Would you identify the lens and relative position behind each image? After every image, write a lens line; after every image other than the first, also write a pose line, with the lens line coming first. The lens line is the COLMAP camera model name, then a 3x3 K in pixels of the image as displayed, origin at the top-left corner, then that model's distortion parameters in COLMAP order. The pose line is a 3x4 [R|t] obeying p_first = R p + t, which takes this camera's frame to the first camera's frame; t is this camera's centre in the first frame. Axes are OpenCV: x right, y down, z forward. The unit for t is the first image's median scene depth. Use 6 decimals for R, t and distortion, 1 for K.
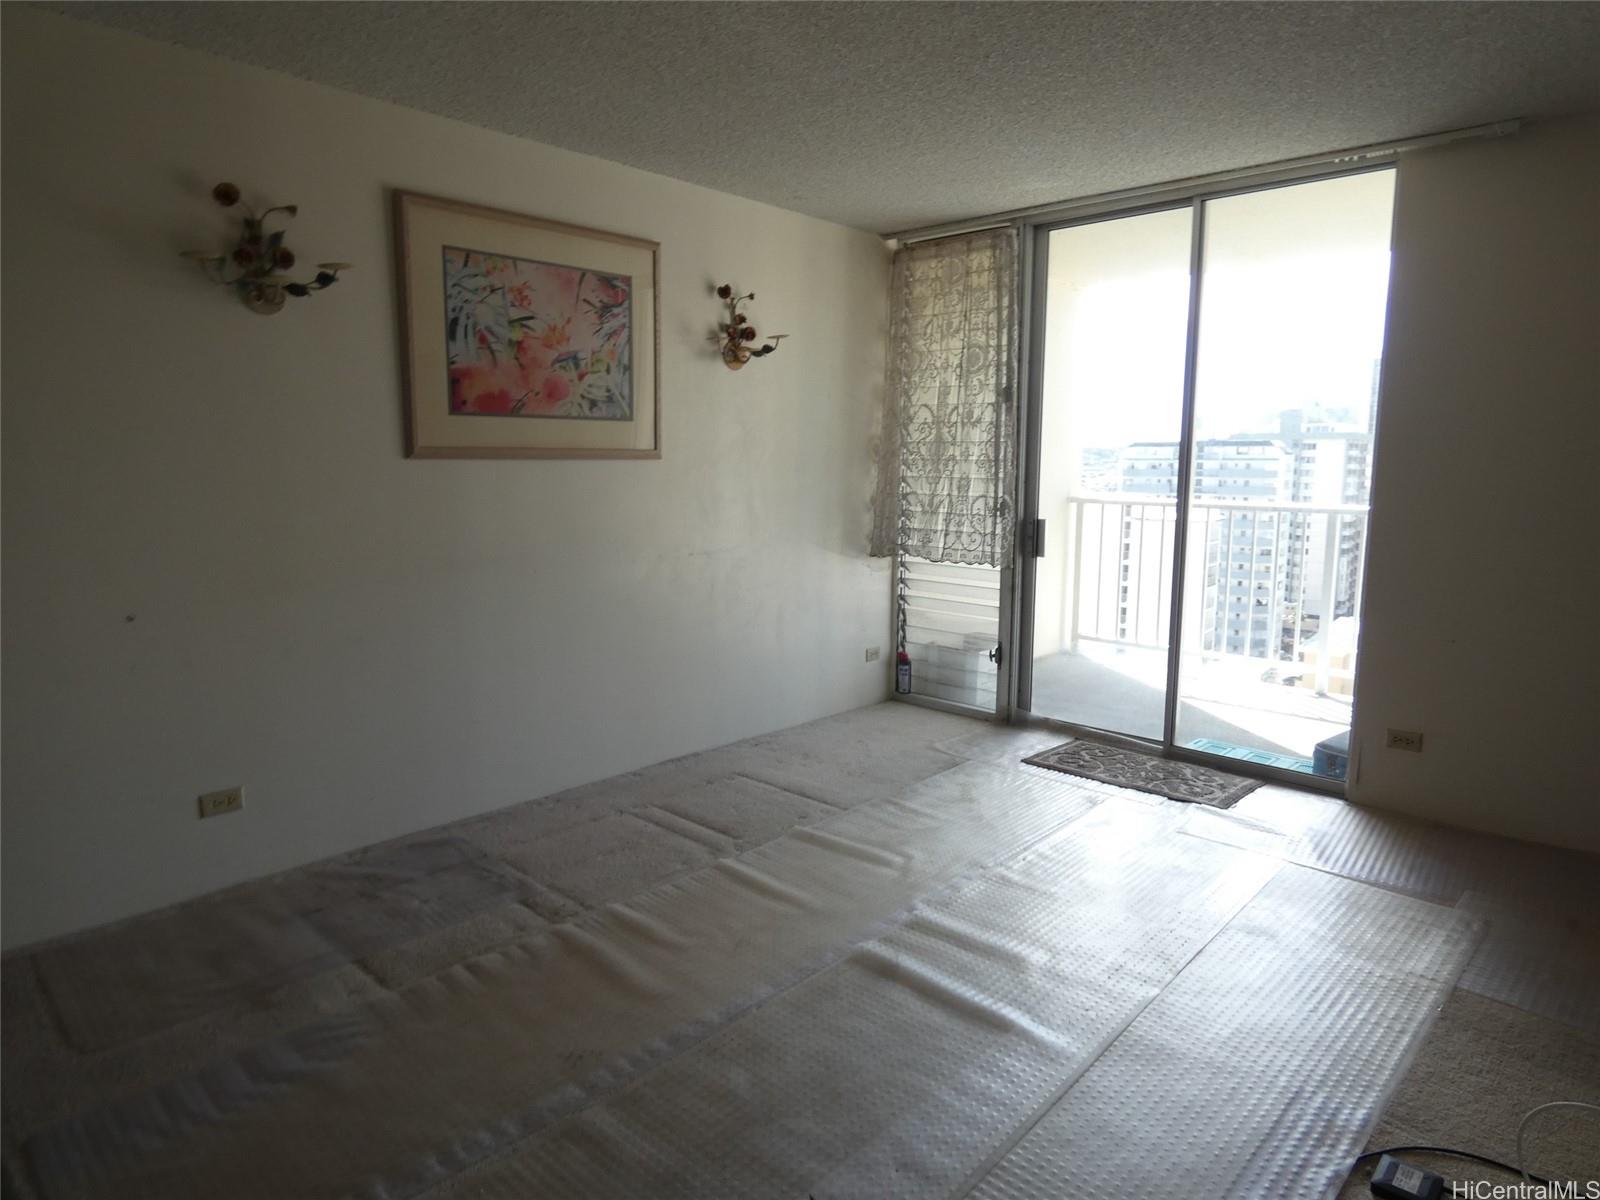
lens RADIAL K [[957.2, 0, 799.8], [0, 957.2, 595.5], [0, 0, 1]] dist [-0.012484, 0.000363]
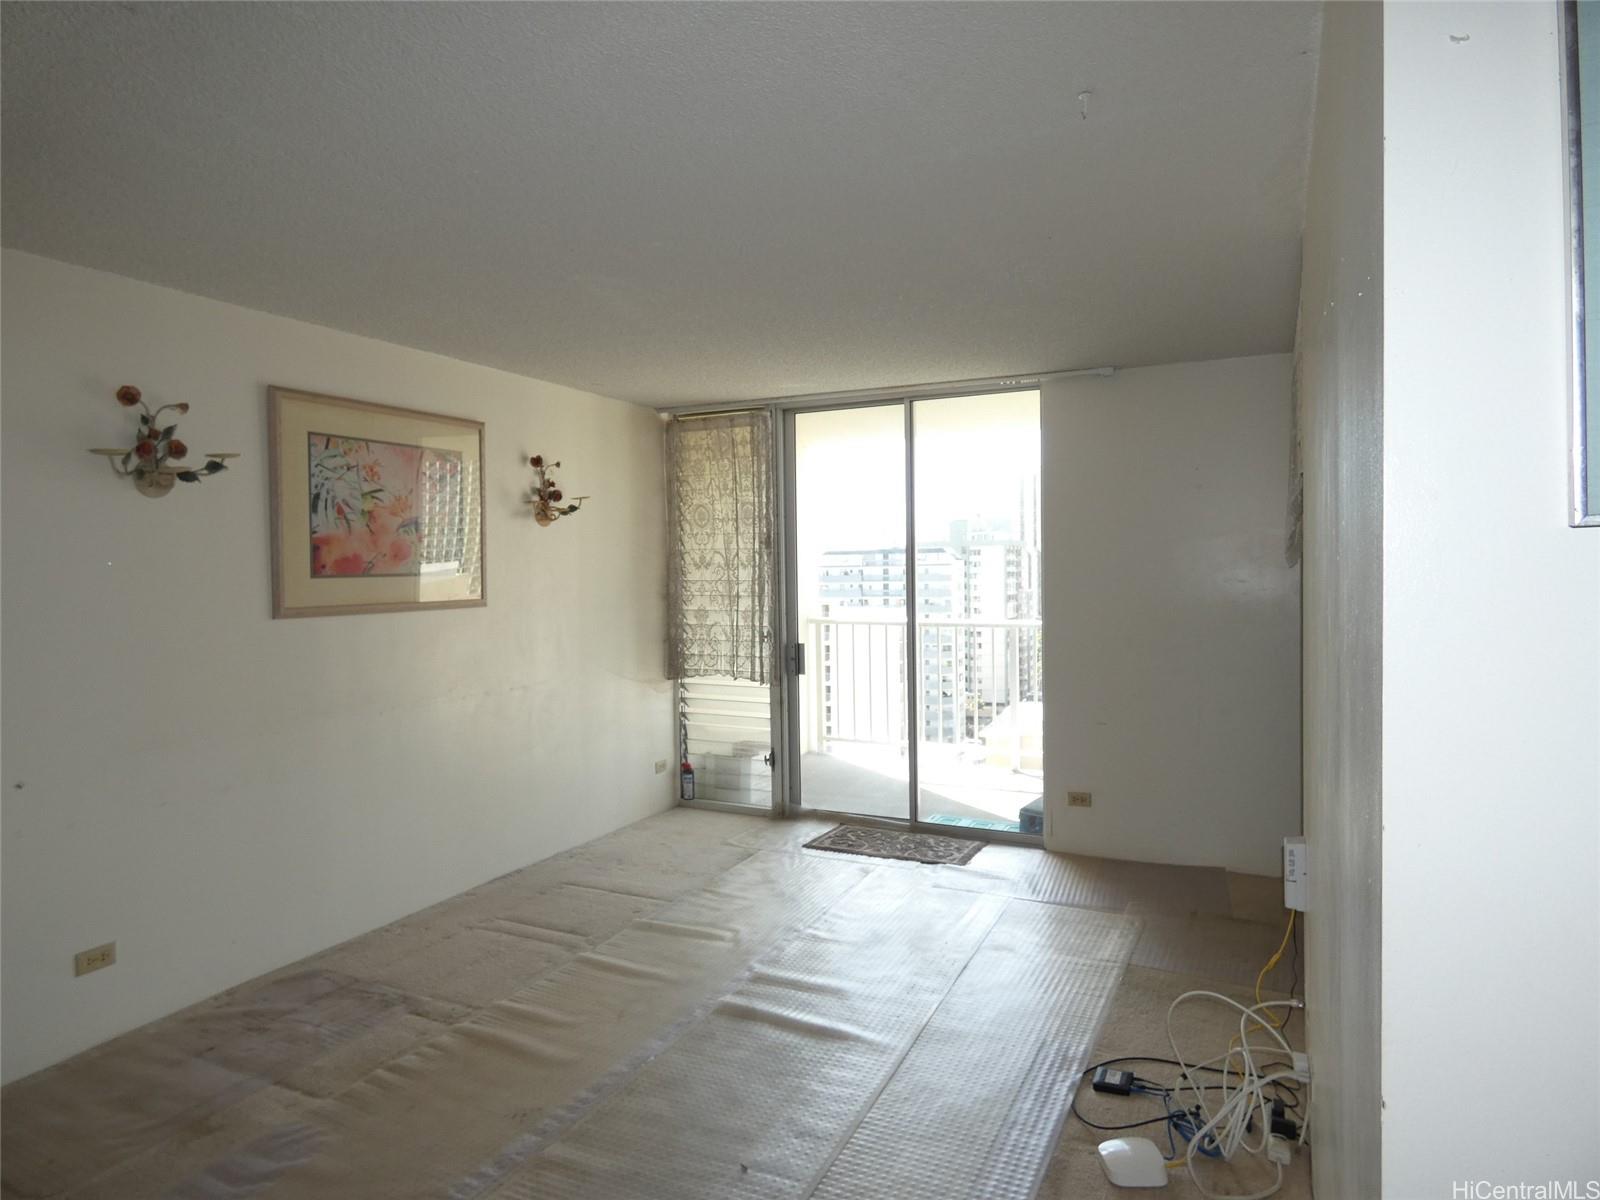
lens RADIAL K [[957.2, 0, 799.8], [0, 957.2, 595.5], [0, 0, 1]] dist [-0.012484, 0.000363]
pose [[0.953600, -0.025656, 0.299980, -0.143962], [0.059422, 0.992802, -0.103984, -0.017775], [-0.295153, 0.116985, 0.948261, -0.204129]]
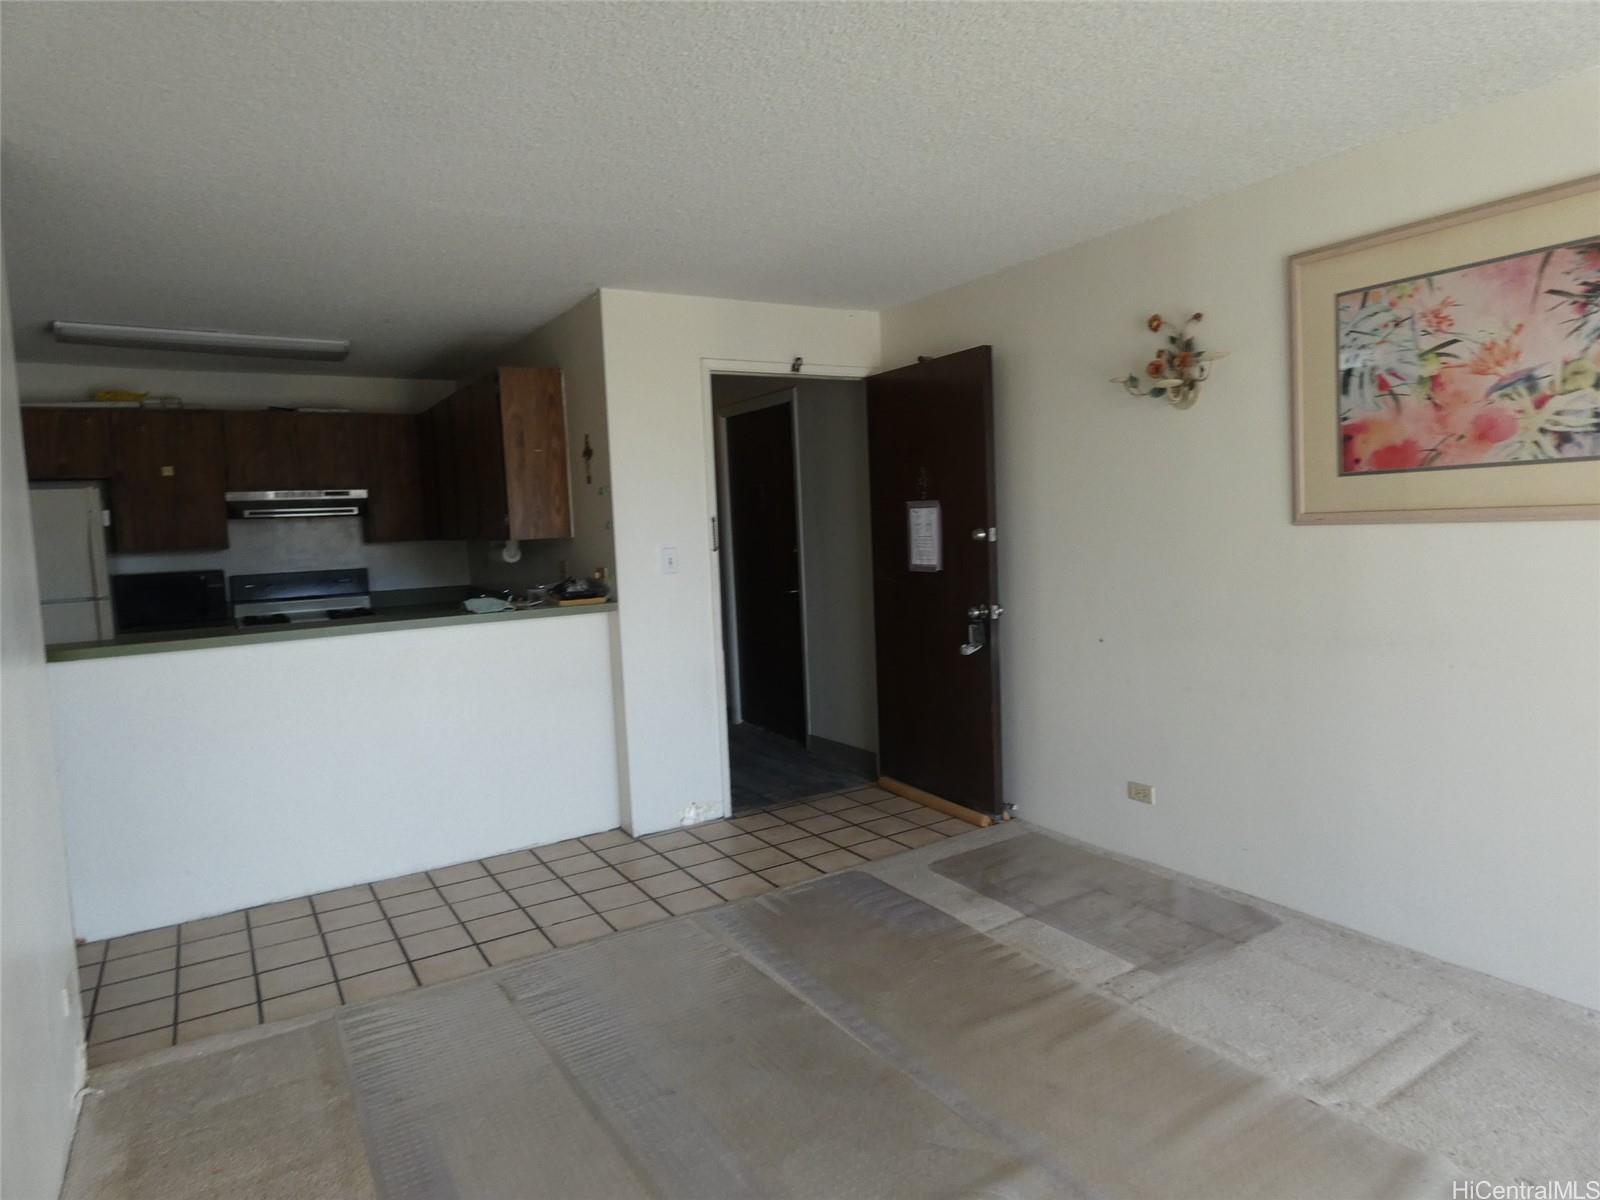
lens RADIAL K [[957.2, 0, 799.8], [0, 957.2, 595.5], [0, 0, 1]] dist [-0.012484, 0.000363]
pose [[-0.255623, 0.082957, -0.963211, 0.593423], [-0.092788, 0.989607, 0.109855, -0.118352], [0.962313, 0.117456, -0.245269, 0.679496]]
